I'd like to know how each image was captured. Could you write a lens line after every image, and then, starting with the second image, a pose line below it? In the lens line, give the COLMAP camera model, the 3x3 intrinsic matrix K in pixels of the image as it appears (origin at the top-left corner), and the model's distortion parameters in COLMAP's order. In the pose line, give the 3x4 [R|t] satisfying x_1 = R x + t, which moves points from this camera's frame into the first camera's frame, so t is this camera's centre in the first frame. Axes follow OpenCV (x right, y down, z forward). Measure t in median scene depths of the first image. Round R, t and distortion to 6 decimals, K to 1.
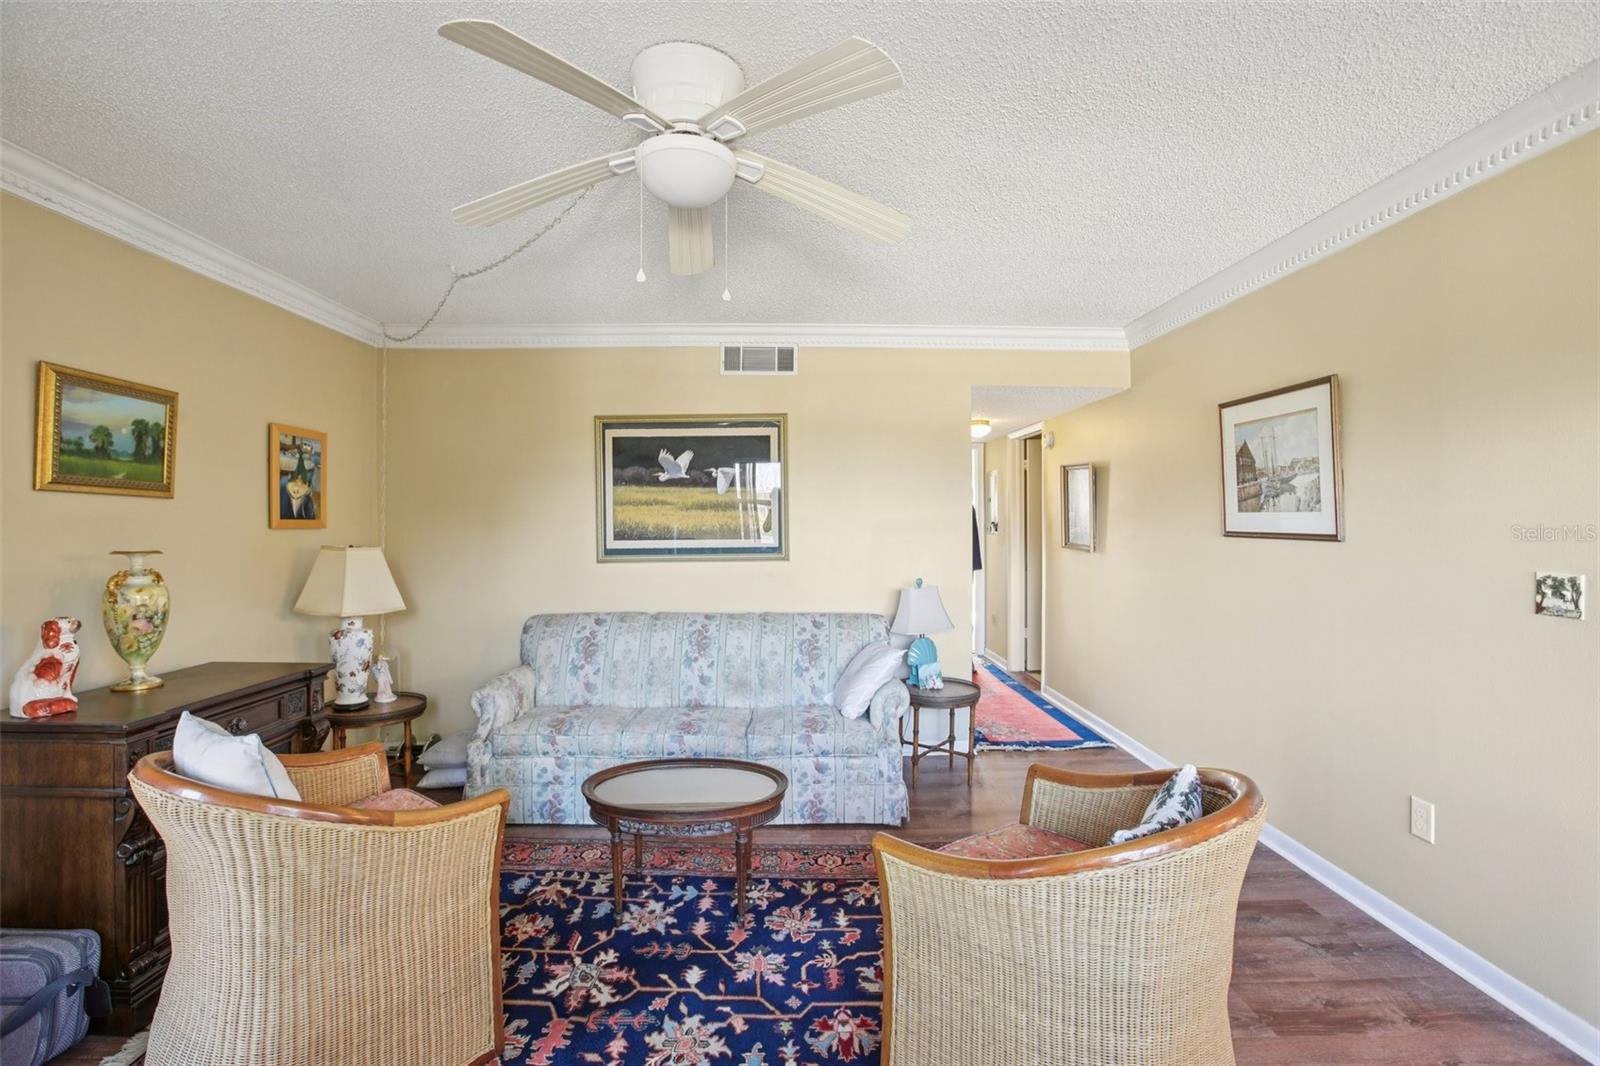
lens RADIAL K [[728.9, 0, 795.8], [0, 728.9, 526.2], [0, 0, 1]] dist [-0.037565, 0.010640]
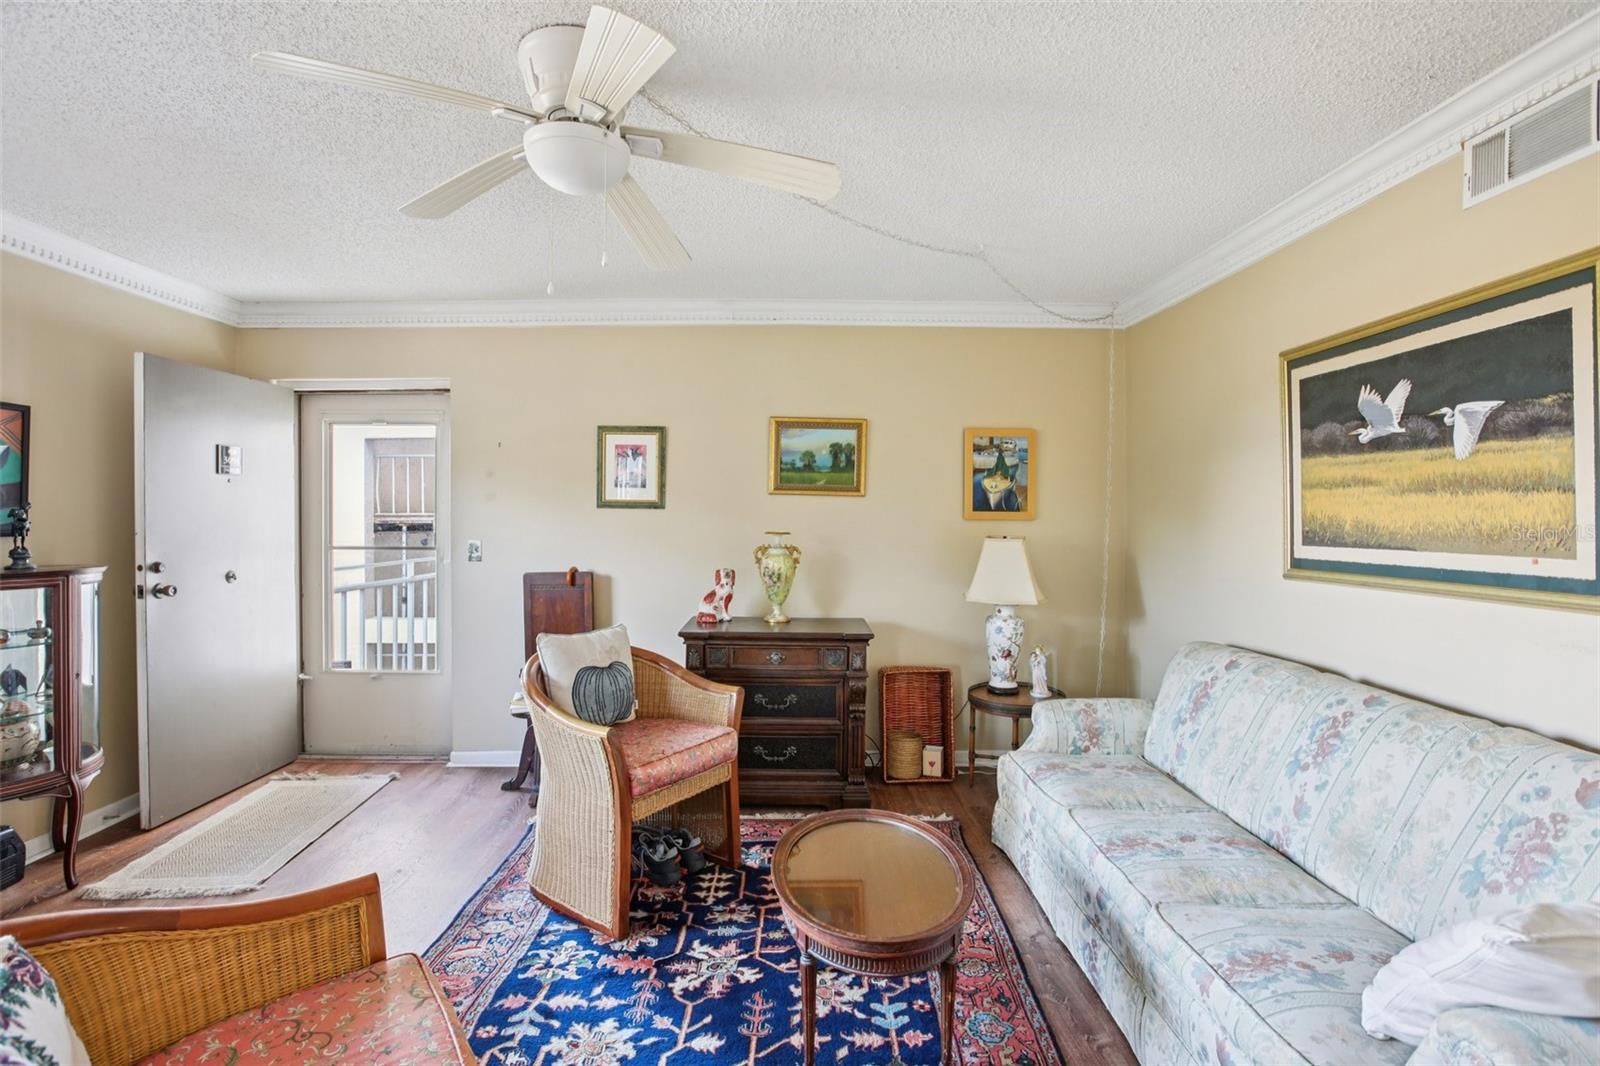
lens RADIAL K [[728.9, 0, 790.1], [0, 728.9, 517.6], [0, 0, 1]] dist [-0.037565, 0.010640]
pose [[0.003805, 0.008824, -0.999954, 0.470874], [-0.010363, 0.999908, 0.008784, -0.006767], [0.999939, 0.010329, 0.003896, 0.727305]]
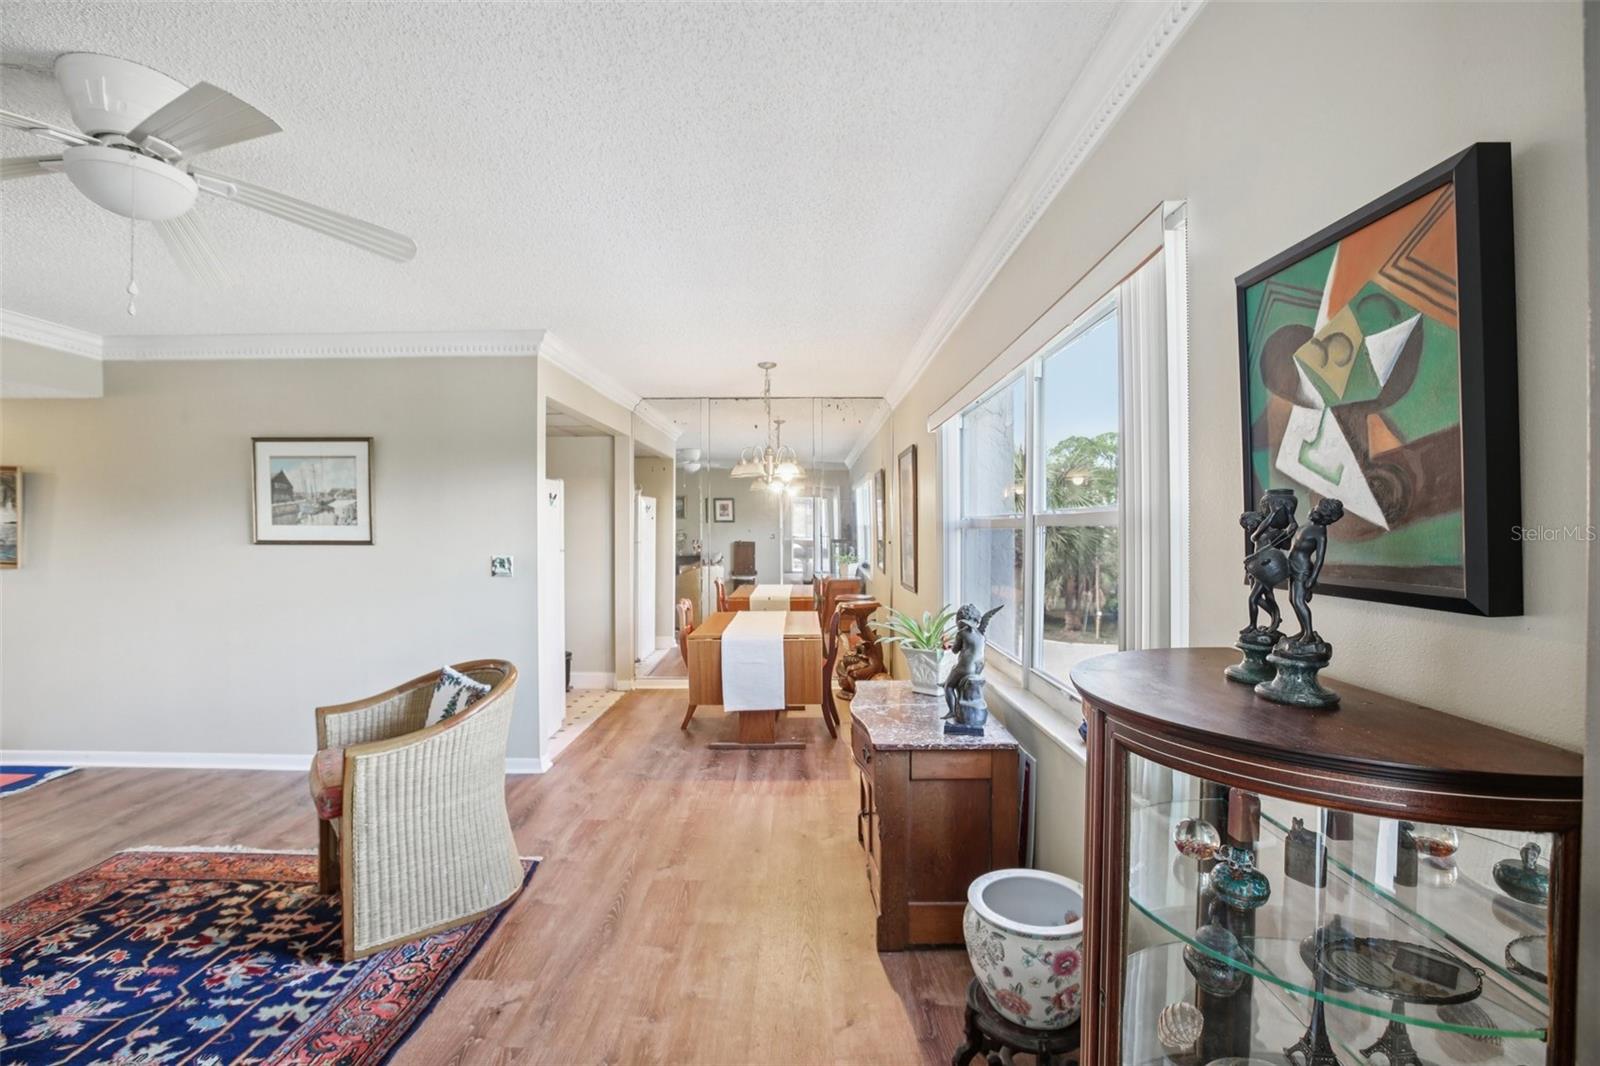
lens RADIAL K [[728.9, 0, 792.3], [0, 728.9, 532.0], [0, 0, 1]] dist [-0.037565, 0.010640]
pose [[0.032171, -0.001556, 0.999481, -0.624664], [0.009348, 0.999956, 0.001256, -0.000119], [-0.999439, 0.009303, 0.032184, 0.032743]]
